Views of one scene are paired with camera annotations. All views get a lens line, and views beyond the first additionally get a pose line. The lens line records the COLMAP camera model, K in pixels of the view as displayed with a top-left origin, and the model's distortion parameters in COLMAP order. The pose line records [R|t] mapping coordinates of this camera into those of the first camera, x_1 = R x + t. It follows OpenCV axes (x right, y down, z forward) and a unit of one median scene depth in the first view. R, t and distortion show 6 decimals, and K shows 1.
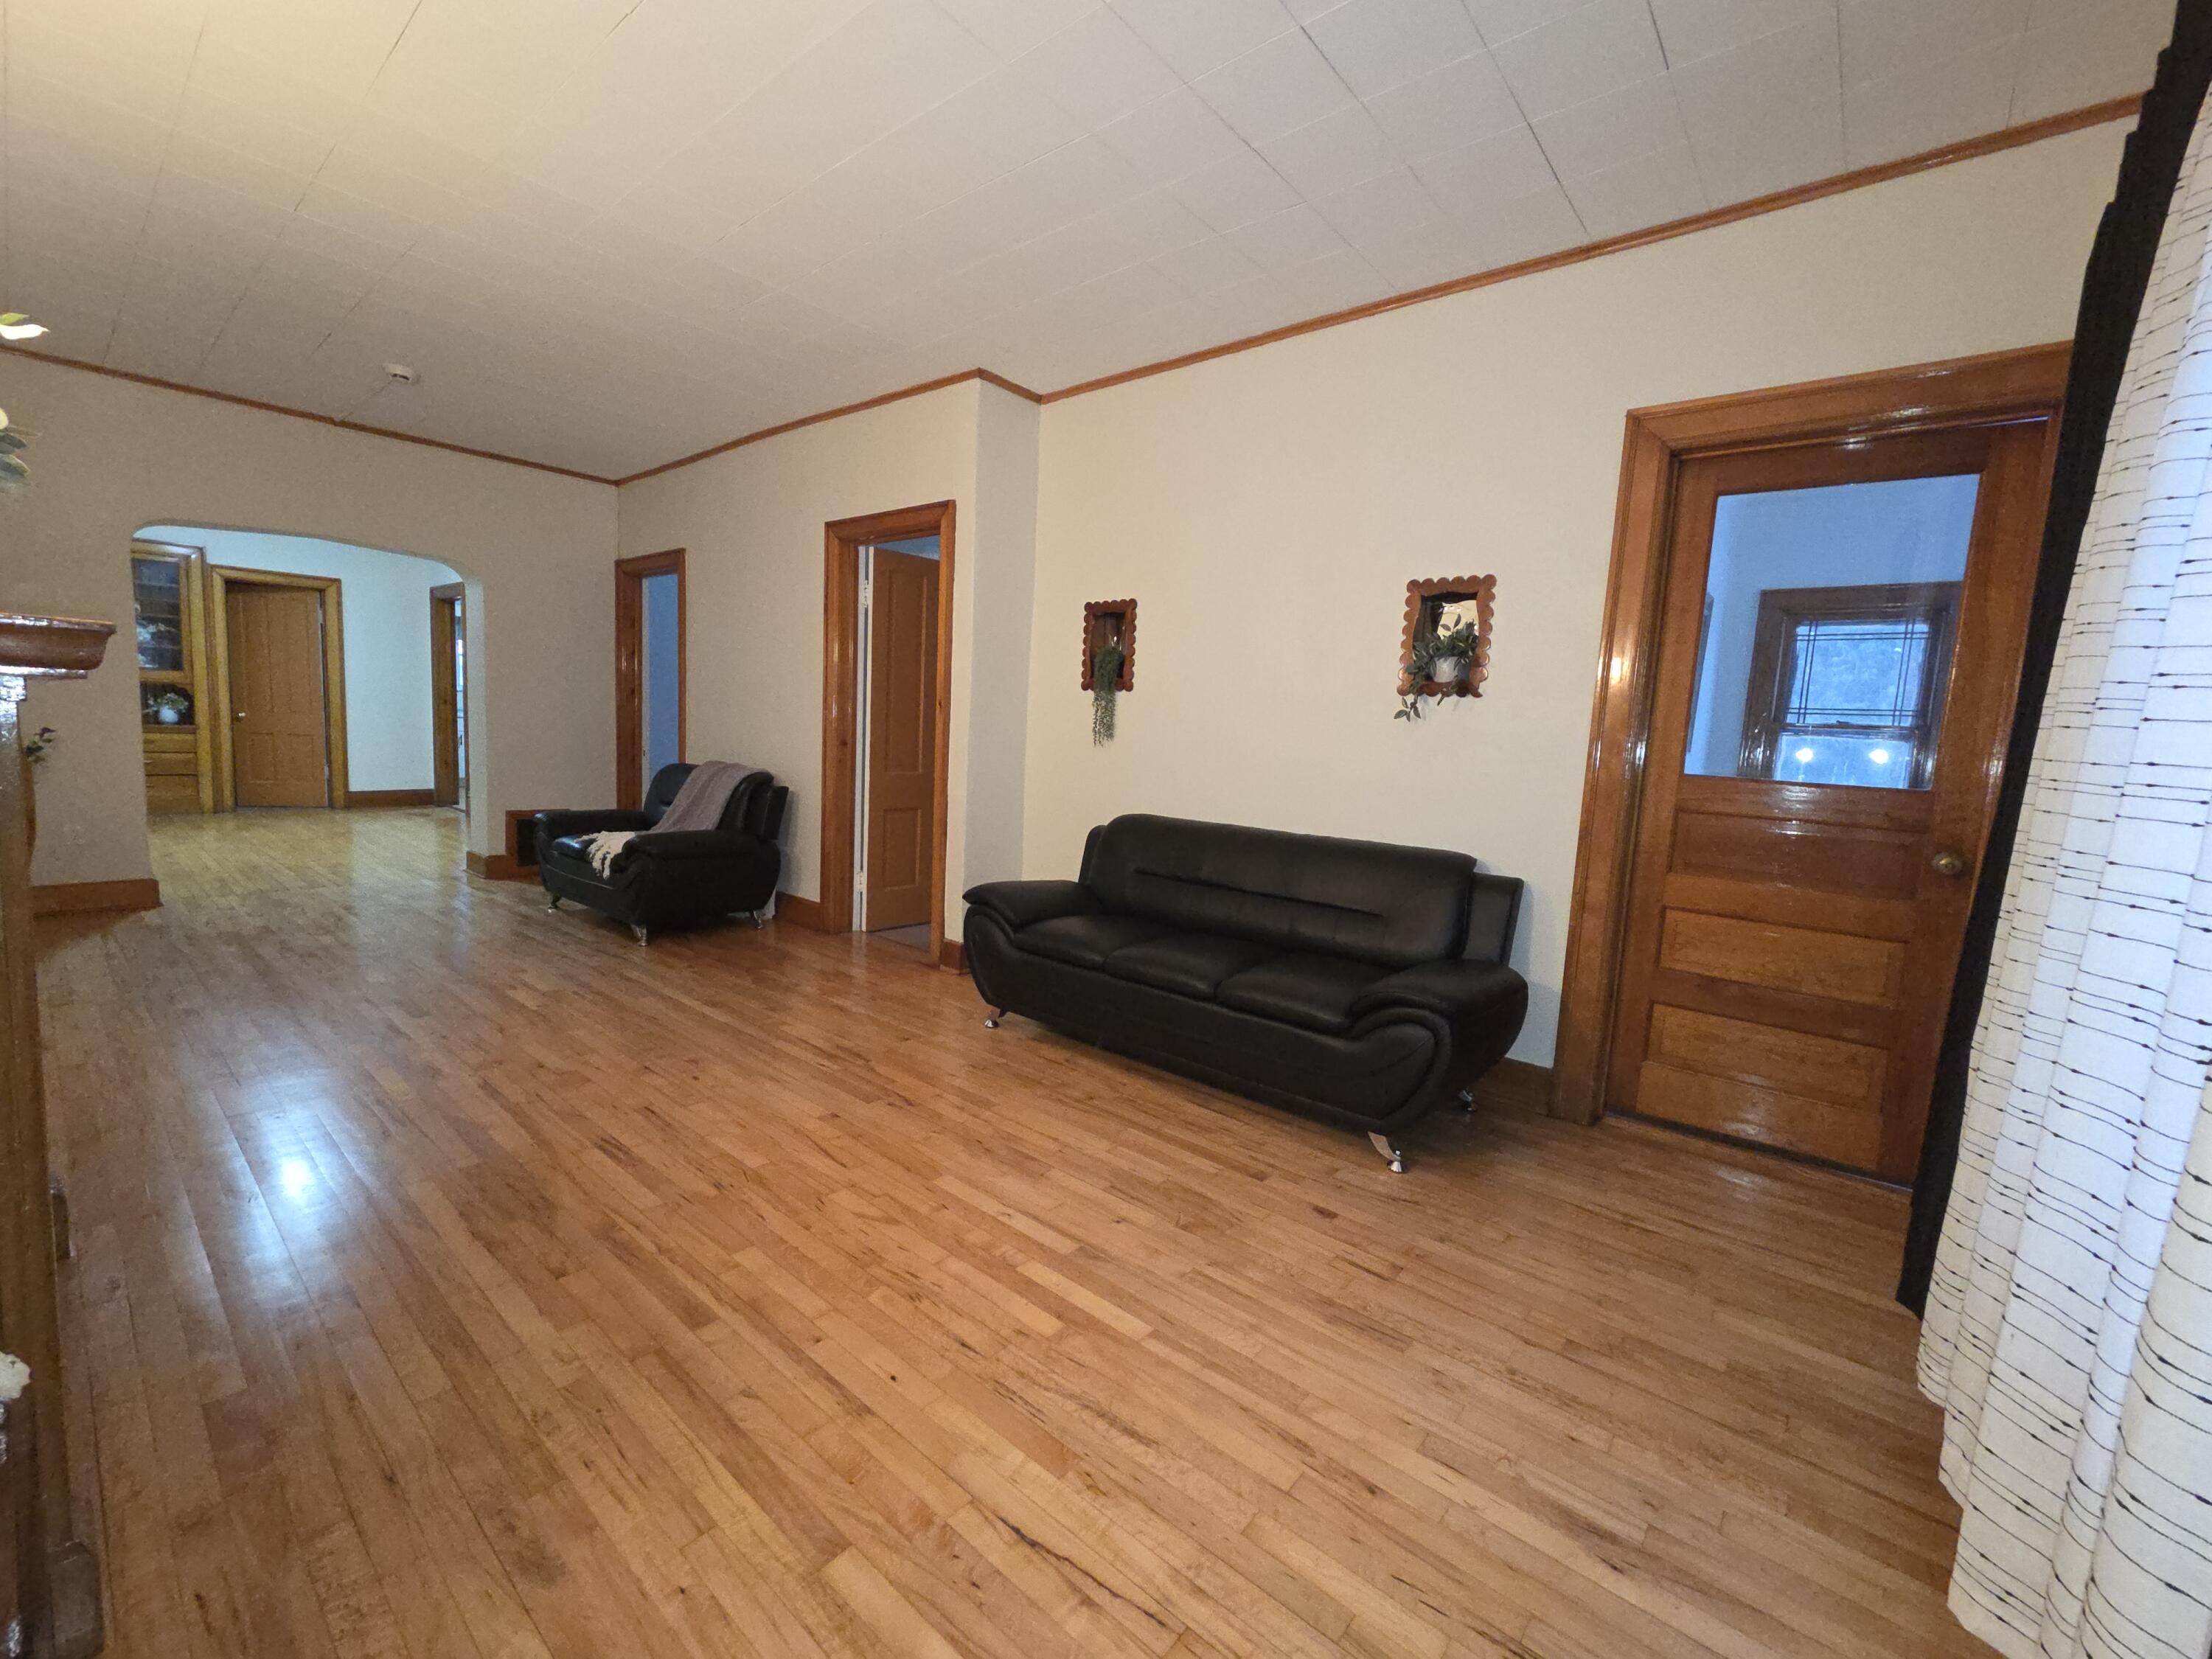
lens RADIAL K [[905.9, 0, 1106.9], [0, 905.9, 825.0], [0, 0, 1]] dist [0.003710, -0.001238]
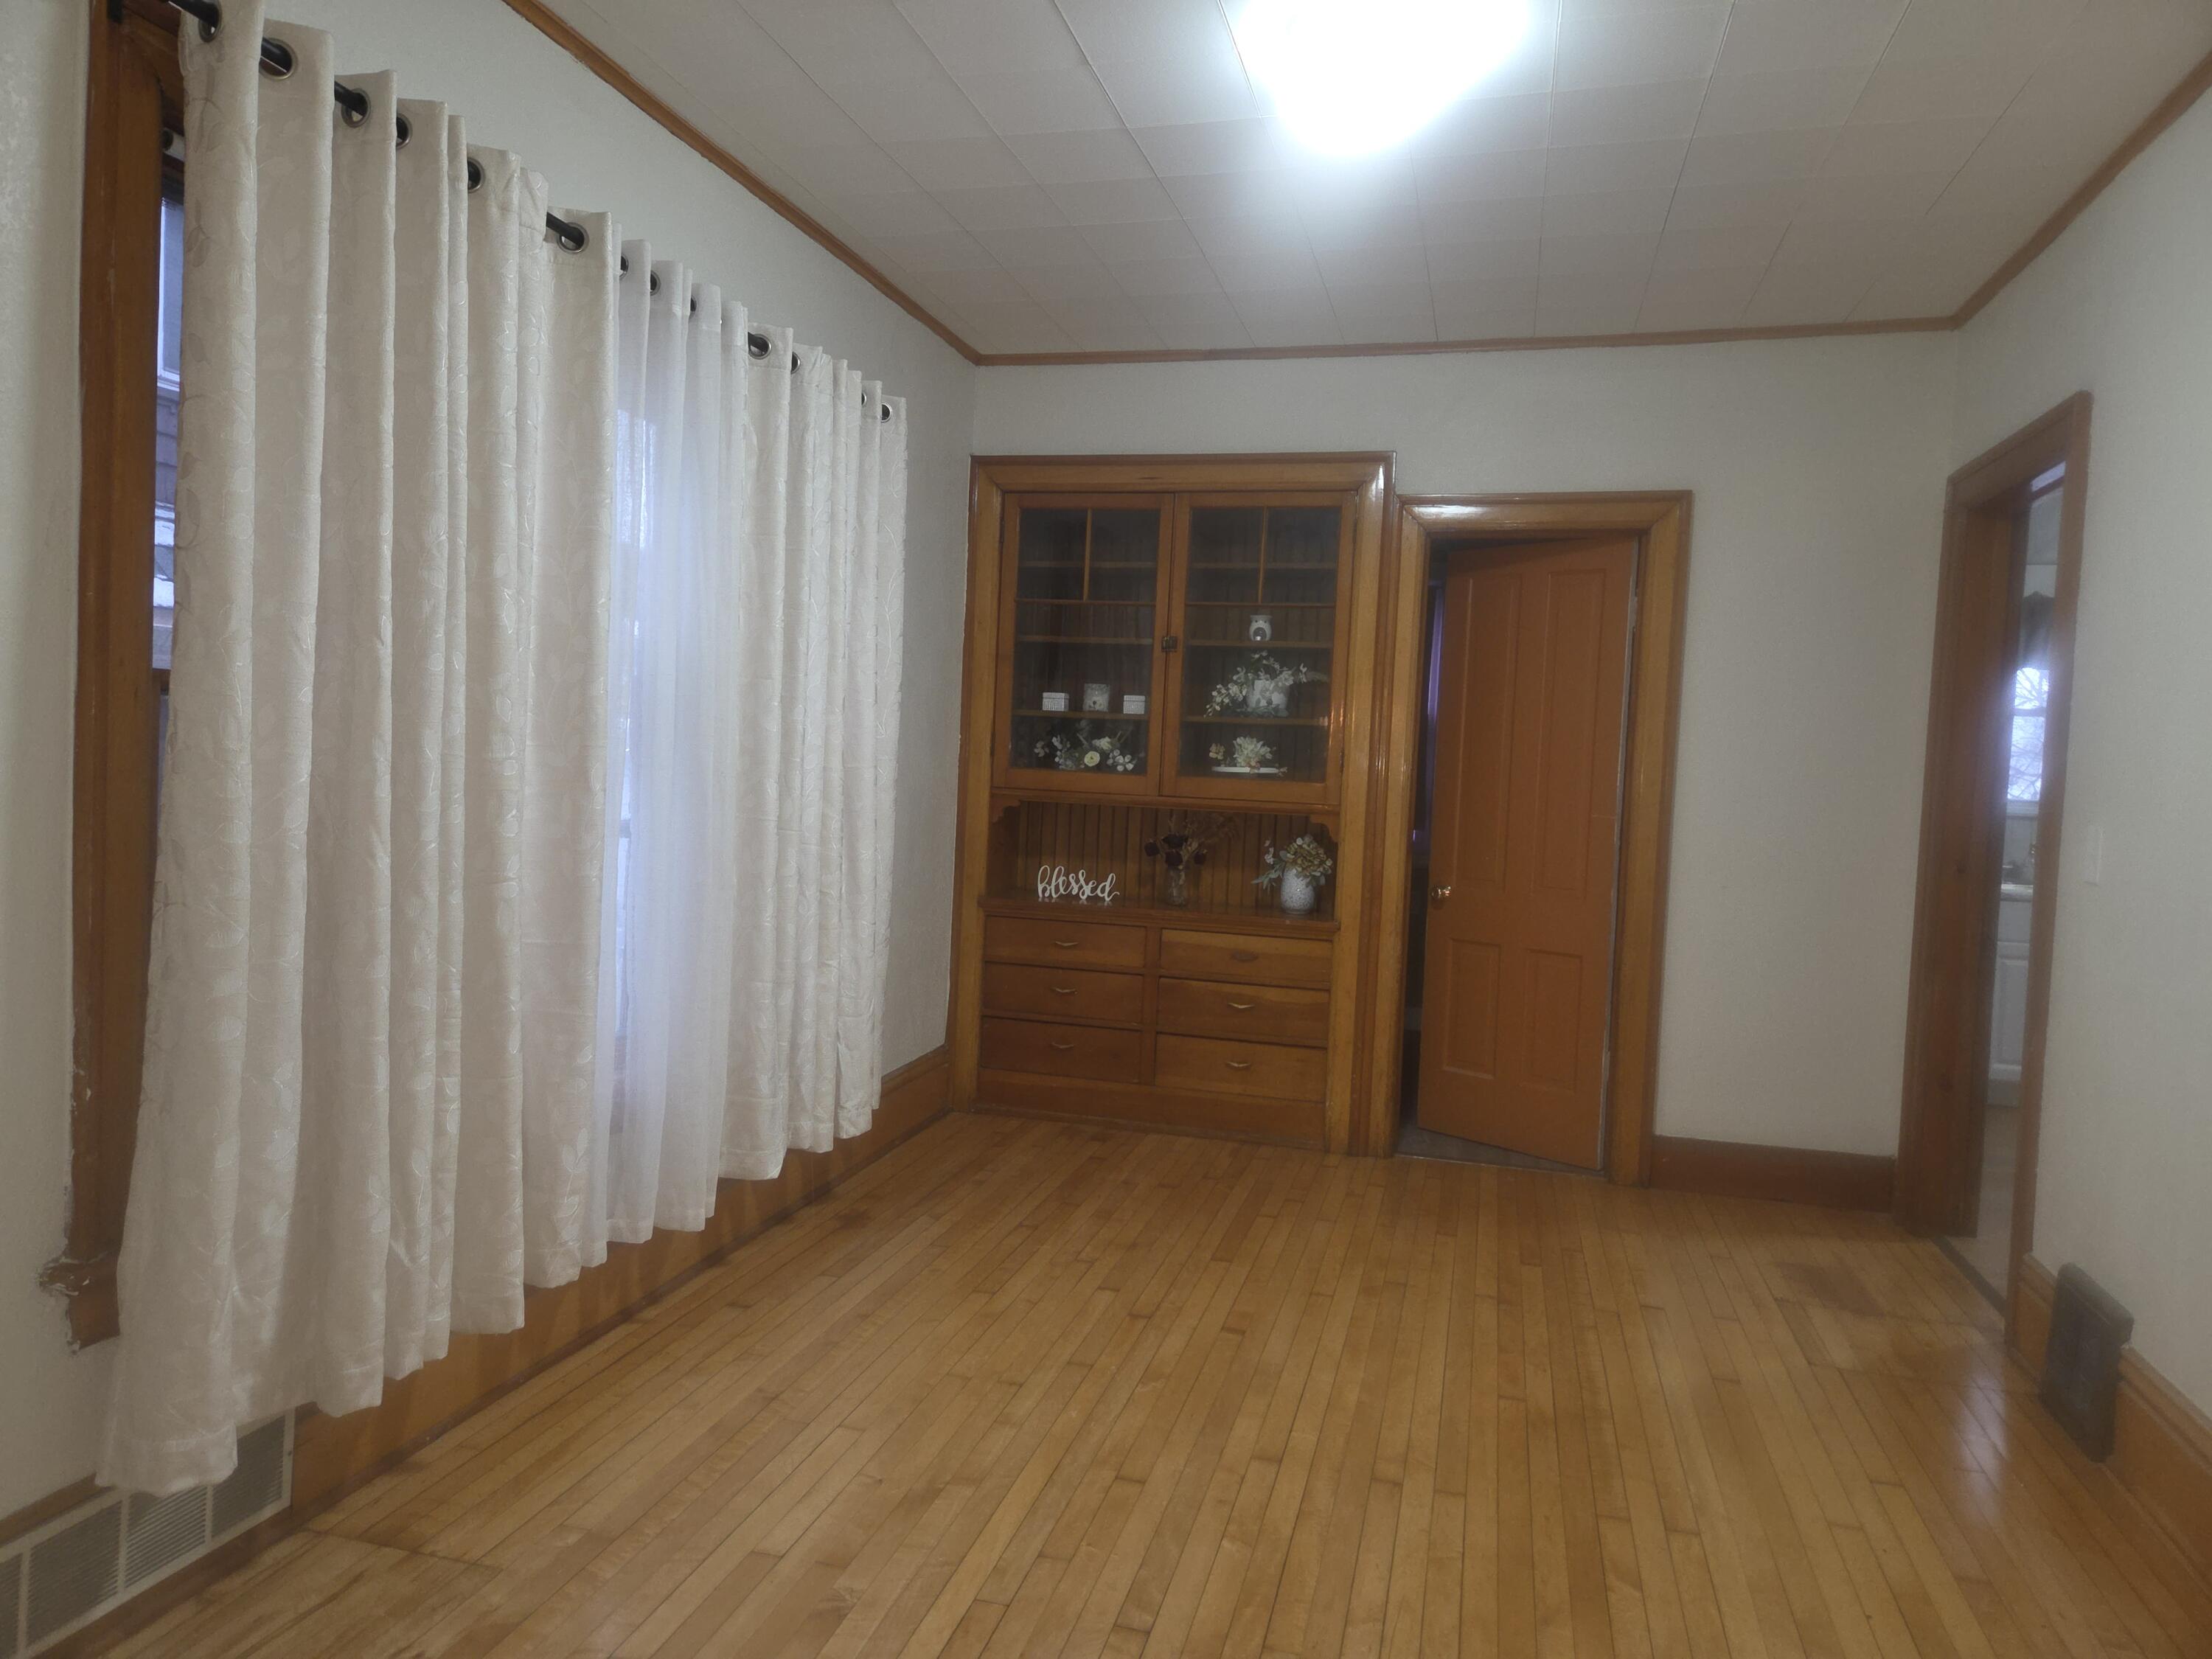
lens RADIAL K [[1477.4, 0, 1103.4], [0, 1477.4, 824.6], [0, 0, 1]] dist [0.055653, -0.023261]
pose [[0.432474, 0.006065, -0.901626, -1.476977], [-0.122417, 0.991113, -0.052052, -0.321652], [0.893297, 0.132886, 0.429373, 1.953525]]
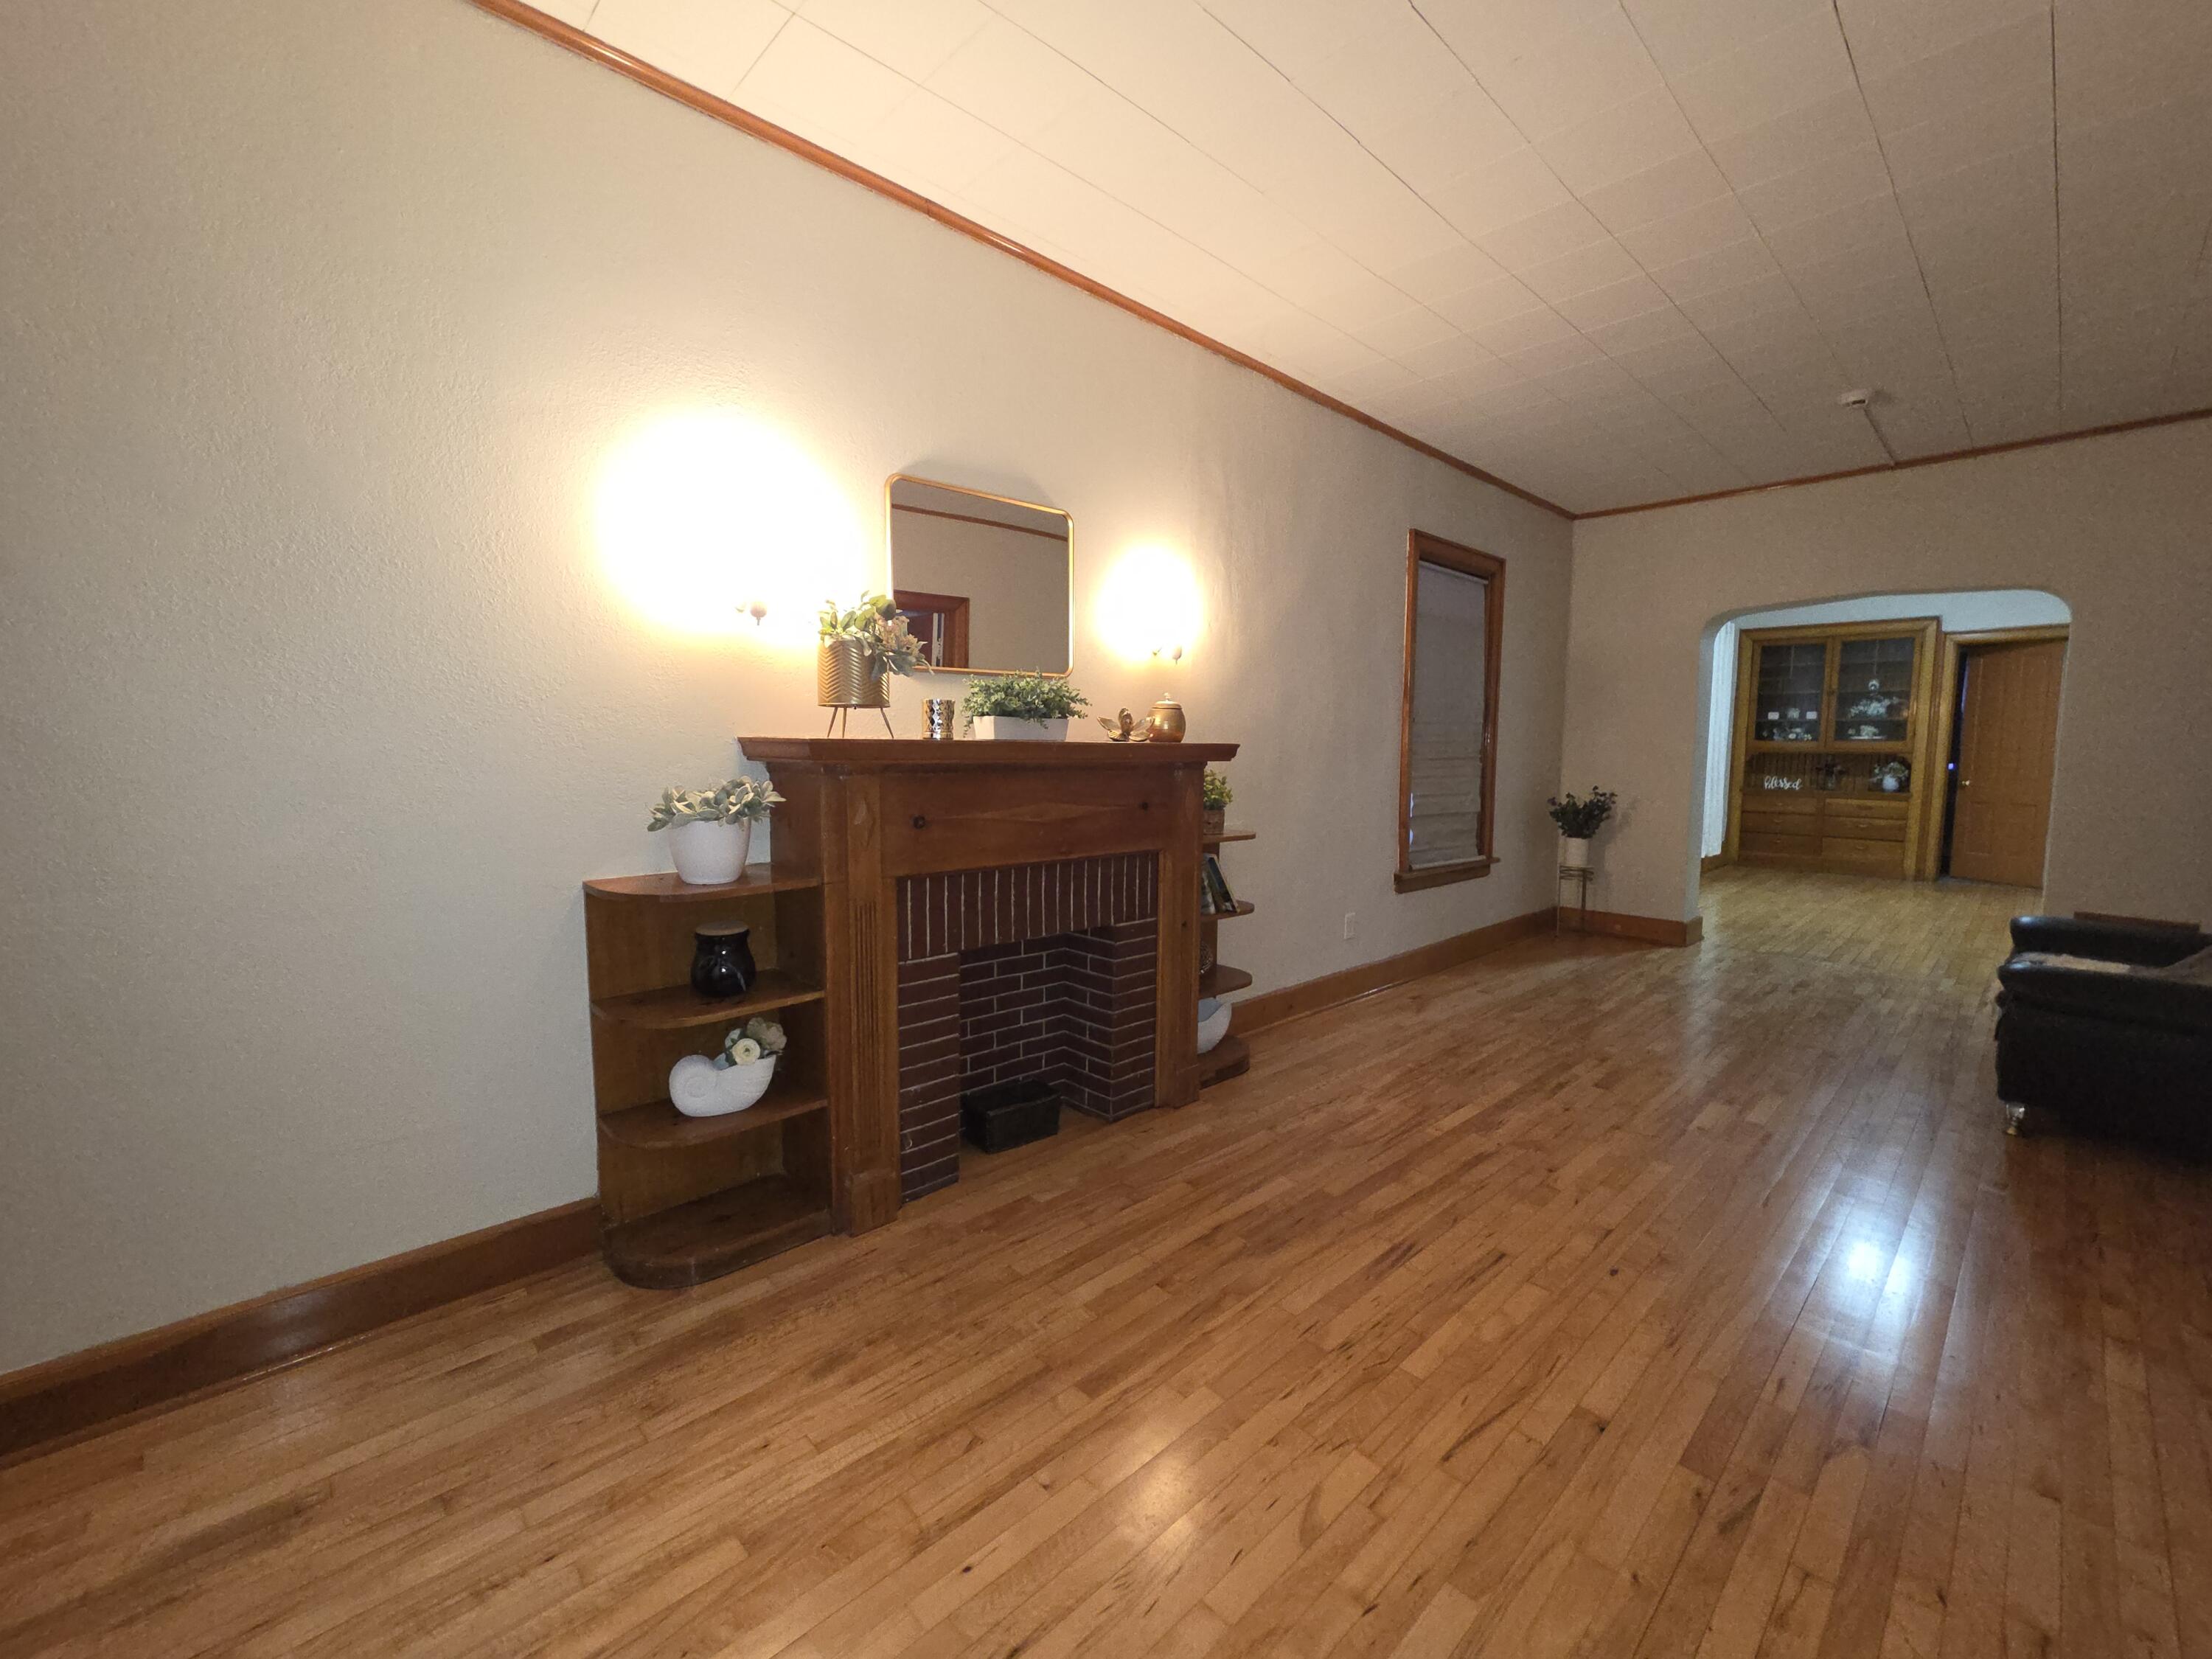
lens RADIAL K [[905.9, 0, 1101.6], [0, 905.9, 821.4], [0, 0, 1]] dist [0.003710, -0.001238]
pose [[-0.114994, 0.039685, -0.992573, 0.331752], [-0.119023, 0.991453, 0.053429, -0.077087], [0.986210, 0.124284, -0.109288, 0.684292]]
